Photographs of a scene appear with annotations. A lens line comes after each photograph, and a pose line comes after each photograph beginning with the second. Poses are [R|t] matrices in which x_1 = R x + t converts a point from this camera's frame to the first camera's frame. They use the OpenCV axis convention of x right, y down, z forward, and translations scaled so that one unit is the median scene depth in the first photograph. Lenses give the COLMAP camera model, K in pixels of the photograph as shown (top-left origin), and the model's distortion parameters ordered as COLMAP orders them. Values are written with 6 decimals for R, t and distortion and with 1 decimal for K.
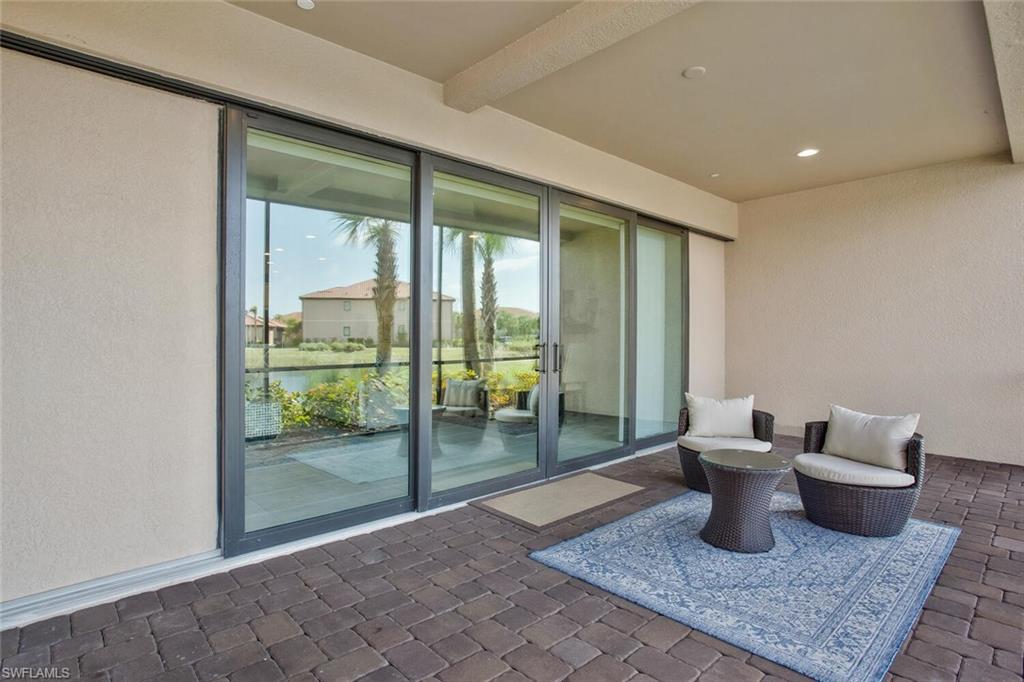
lens RADIAL K [[518.5, 0, 504.0], [0, 518.5, 340.9], [0, 0, 1]] dist [-0.050753, 0.015724]
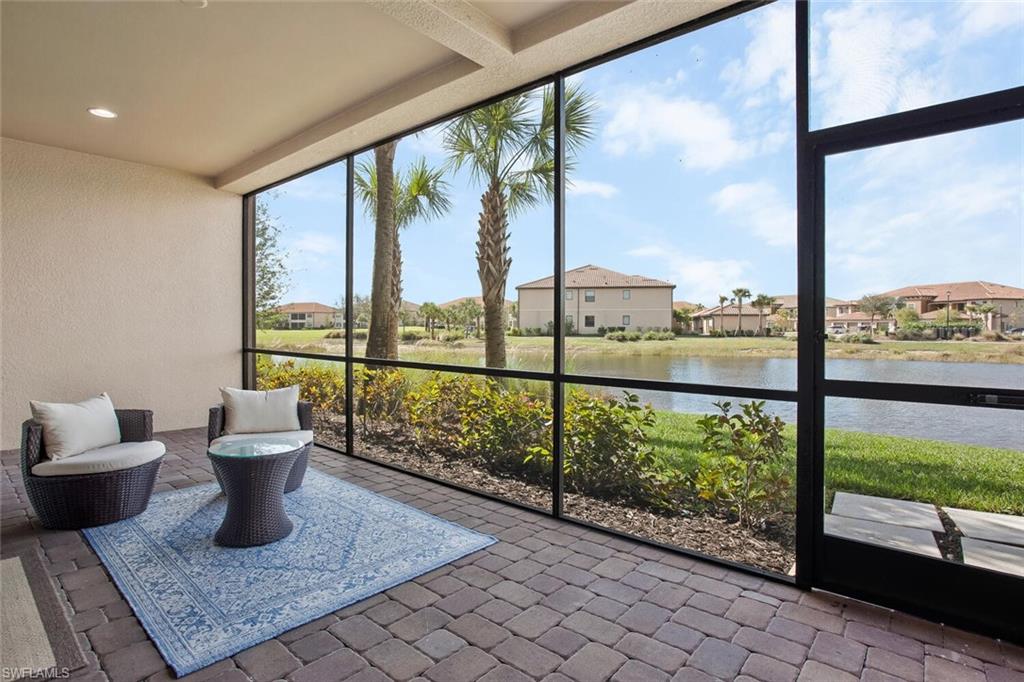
lens RADIAL K [[518.5, 0, 502.1], [0, 518.5, 340.0], [0, 0, 1]] dist [-0.050753, 0.015724]
pose [[-0.076472, -0.029590, 0.996633, -0.579883], [-0.000406, 0.999560, 0.029645, -0.008217], [-0.997072, 0.001863, -0.076450, 0.653267]]
